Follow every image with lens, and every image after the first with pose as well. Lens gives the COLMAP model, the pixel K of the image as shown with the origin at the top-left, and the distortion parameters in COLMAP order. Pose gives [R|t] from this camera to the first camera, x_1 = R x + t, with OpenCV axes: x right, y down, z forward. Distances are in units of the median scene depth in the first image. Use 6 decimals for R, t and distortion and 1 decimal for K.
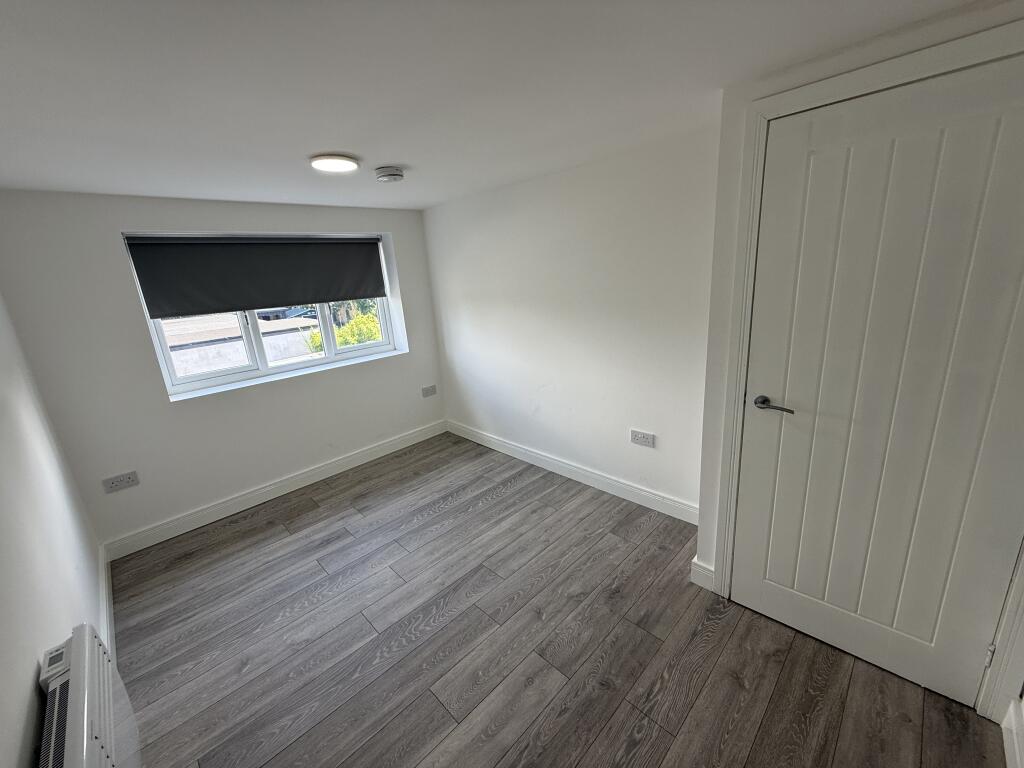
lens RADIAL K [[411.7, 0, 509.5], [0, 411.7, 378.4], [0, 0, 1]] dist [0.002107, 0.000265]
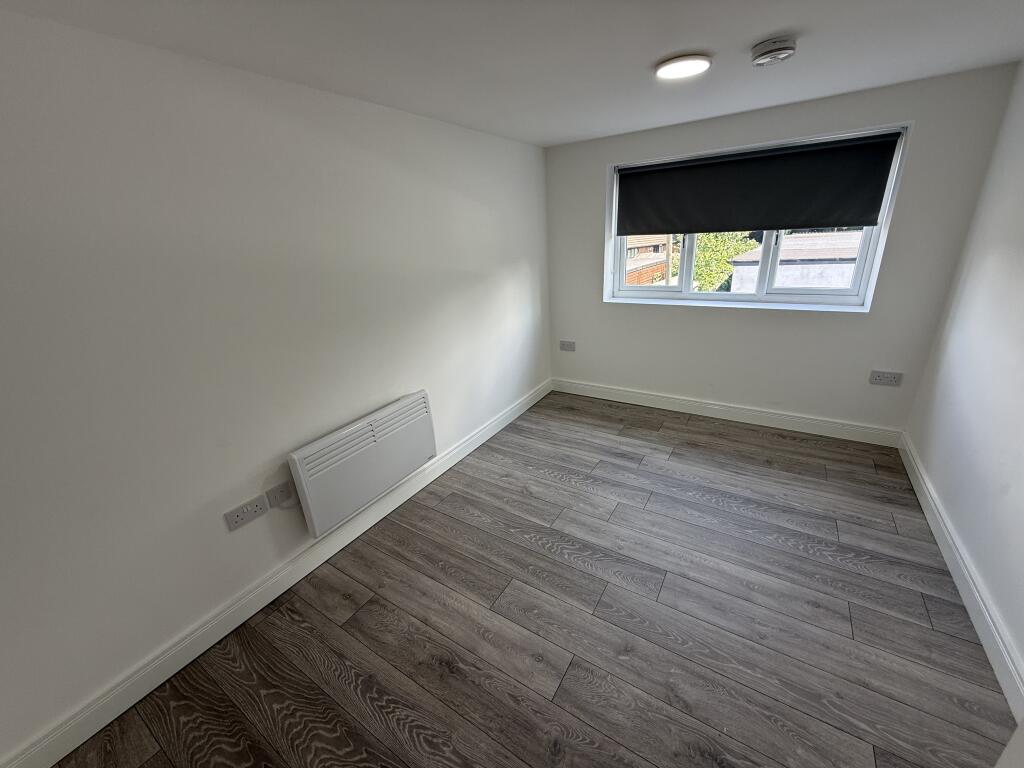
lens RADIAL K [[406.7, 0, 510.9], [0, 406.7, 383.4], [0, 0, 1]] dist [-0.000856, 0.000051]
pose [[0.227192, 0.399067, -0.888329, 0.424225], [-0.202852, 0.911567, 0.357626, -0.124724], [0.952489, 0.098950, 0.288052, 0.405025]]
